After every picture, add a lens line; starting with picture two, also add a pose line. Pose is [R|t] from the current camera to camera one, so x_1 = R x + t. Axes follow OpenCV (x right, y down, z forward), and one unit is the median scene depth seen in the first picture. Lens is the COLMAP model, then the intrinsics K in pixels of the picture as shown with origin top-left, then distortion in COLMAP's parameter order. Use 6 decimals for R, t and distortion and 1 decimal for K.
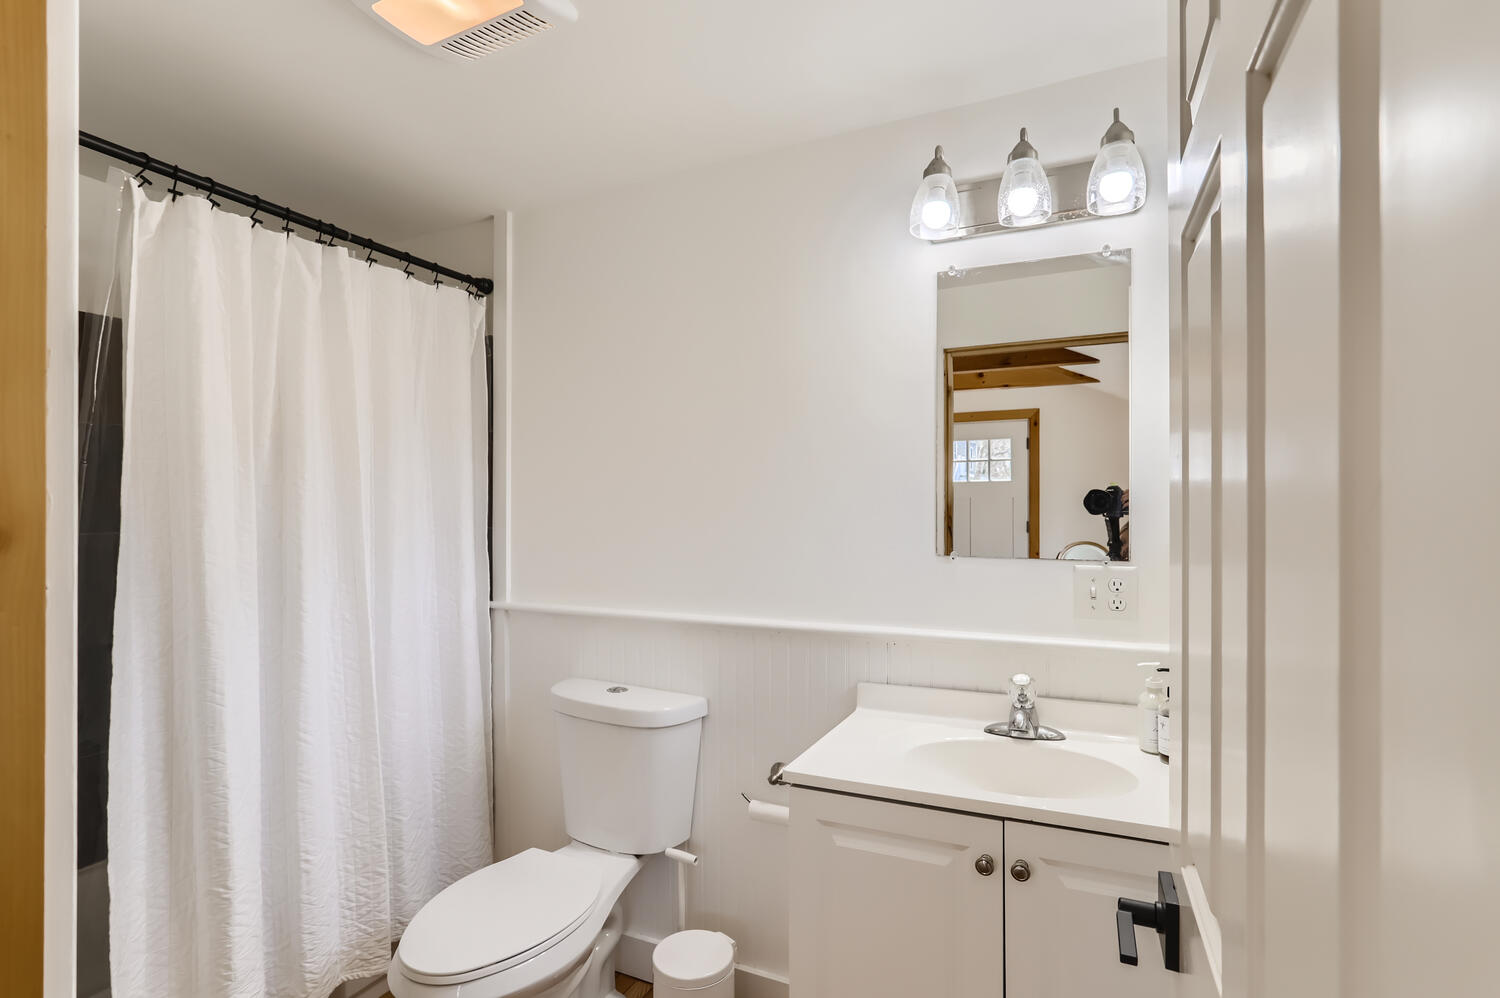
lens RADIAL K [[726.6, 0, 752.0], [0, 726.6, 493.4], [0, 0, 1]] dist [-0.040375, 0.024919]
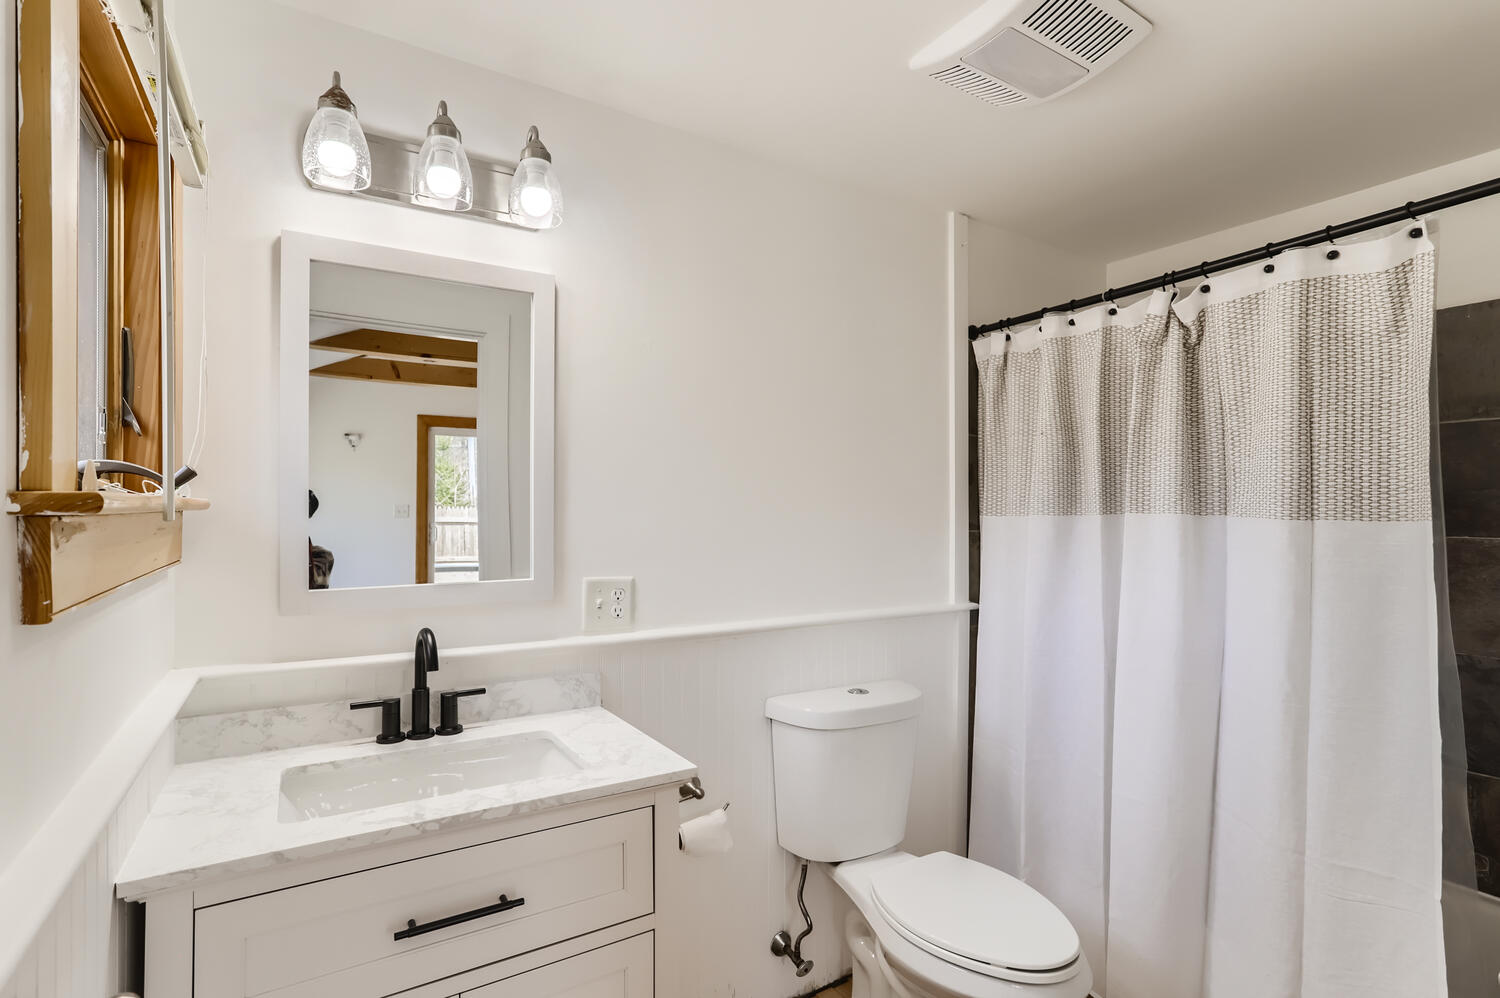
lens RADIAL K [[770.1, 0, 750.0], [0, 770.1, 499.0], [0, 0, 1]] dist [0.029276, 0.000161]
pose [[0.547713, 0.012327, 0.836575, -0.236801], [-0.016003, 0.999863, -0.004256, 0.001722], [-0.836513, -0.011057, 0.547835, 0.110102]]
